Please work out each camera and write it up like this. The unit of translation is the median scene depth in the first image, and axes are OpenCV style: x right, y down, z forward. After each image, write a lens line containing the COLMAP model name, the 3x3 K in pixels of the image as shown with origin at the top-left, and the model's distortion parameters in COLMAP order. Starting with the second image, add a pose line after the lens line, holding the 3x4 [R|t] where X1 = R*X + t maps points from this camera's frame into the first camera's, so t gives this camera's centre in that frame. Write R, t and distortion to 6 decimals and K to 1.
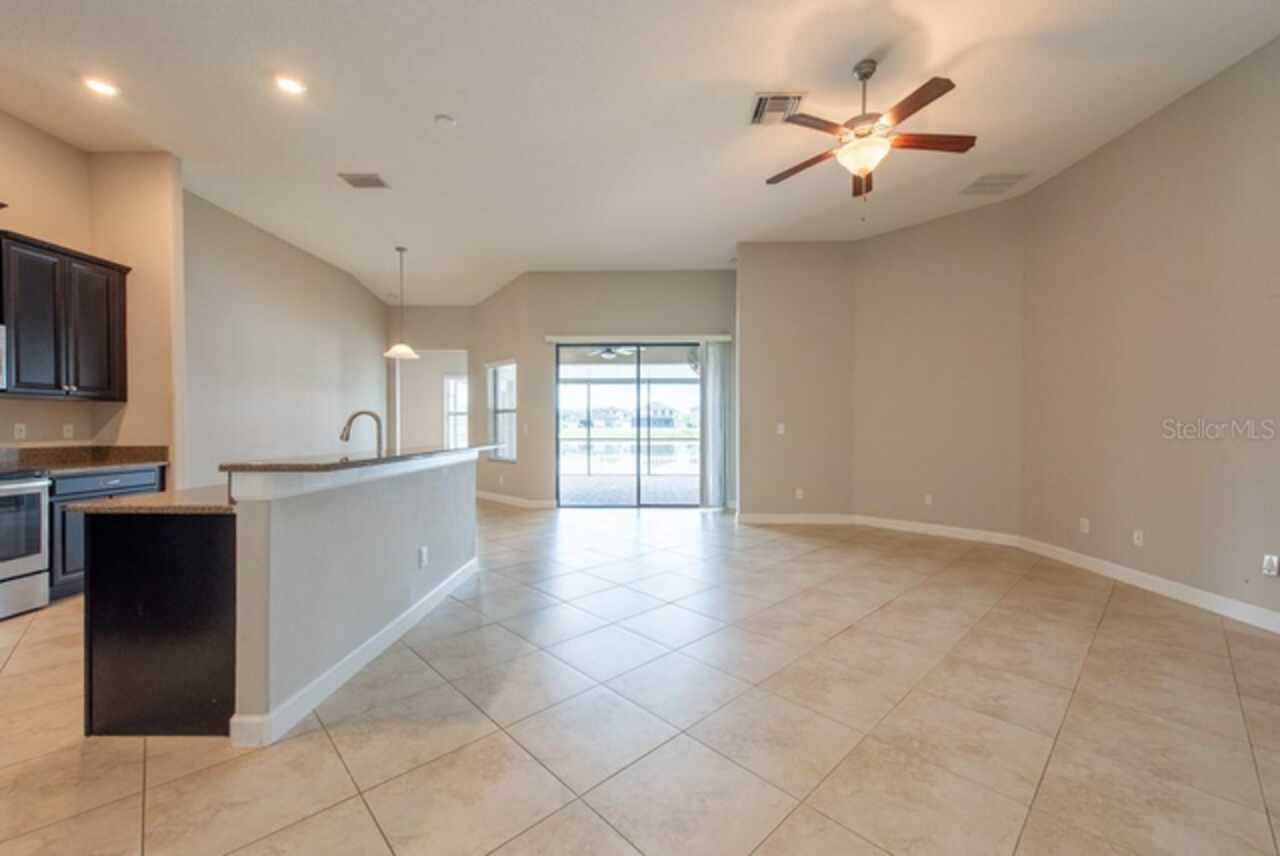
lens RADIAL K [[498.5, 0, 634.8], [0, 498.5, 427.5], [0, 0, 1]] dist [-0.000480, -0.000318]
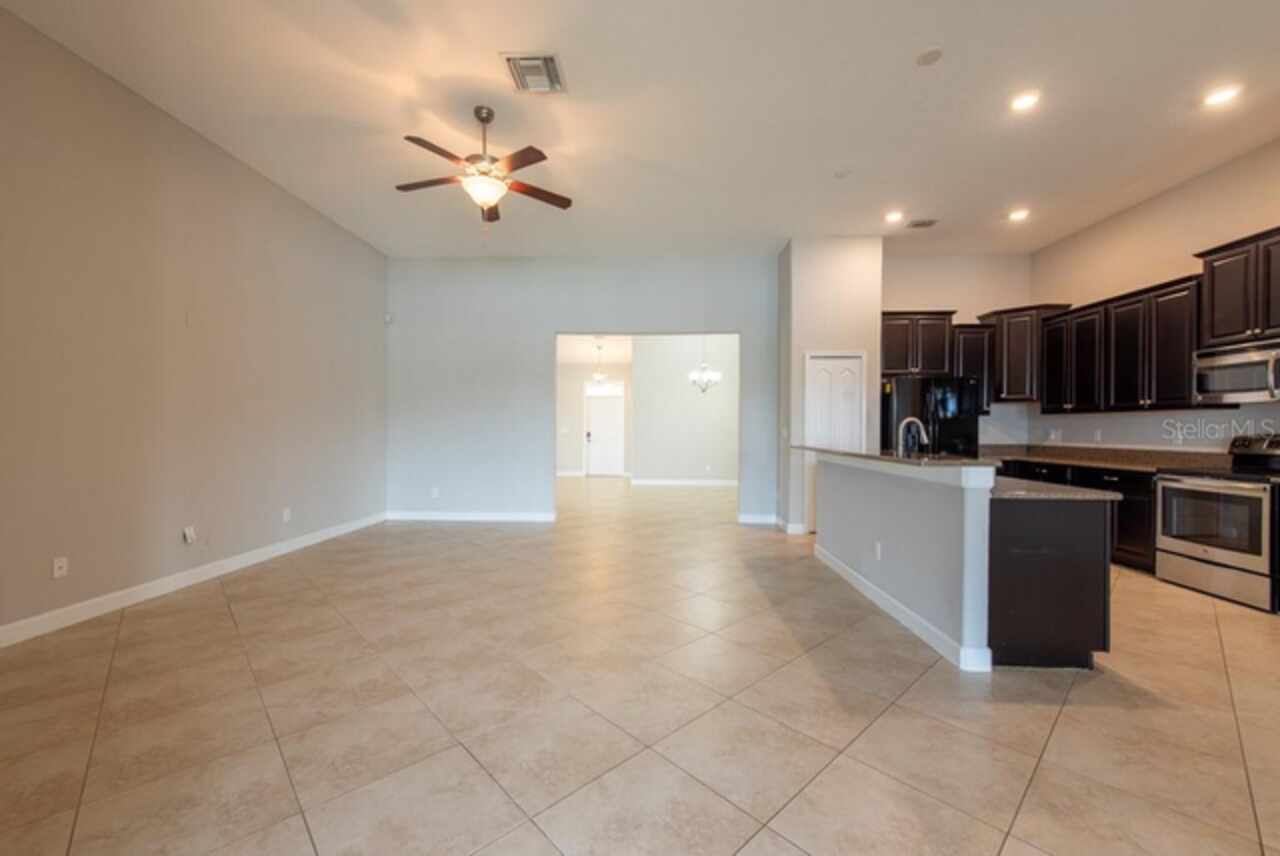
lens RADIAL K [[513.0, 0, 633.6], [0, 513.0, 437.4], [0, 0, 1]] dist [0.000651, -0.000077]
pose [[-0.999762, -0.005909, -0.021016, 0.133623], [-0.006389, 0.999719, 0.022849, -0.010668], [0.020875, 0.022978, -0.999518, 2.048936]]
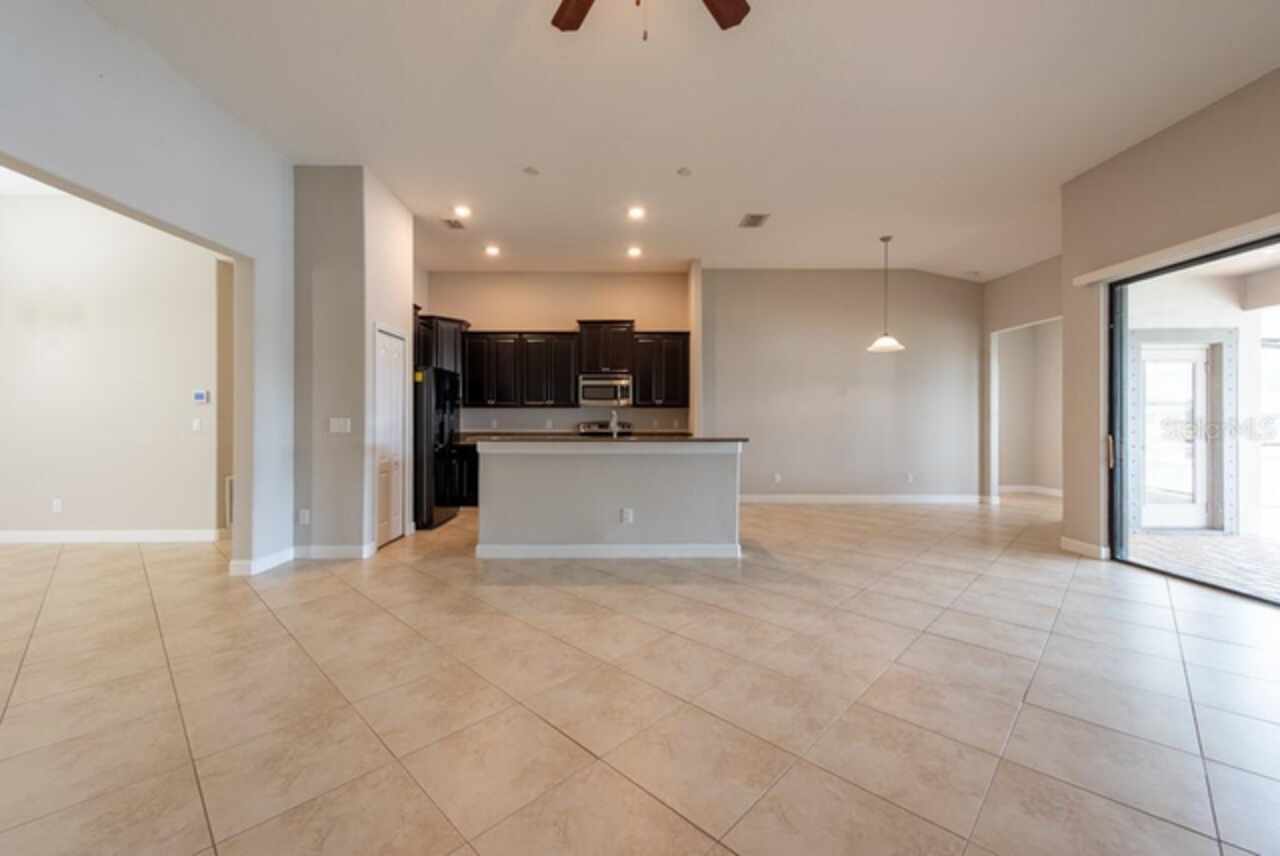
lens RADIAL K [[498.5, 0, 634.8], [0, 498.5, 427.5], [0, 0, 1]] dist [-0.000480, -0.000318]
pose [[0.060709, 0.015117, -0.998041, 0.932004], [-0.006208, 0.999872, 0.014767, -0.007209], [0.998136, 0.005299, 0.060795, 0.910944]]
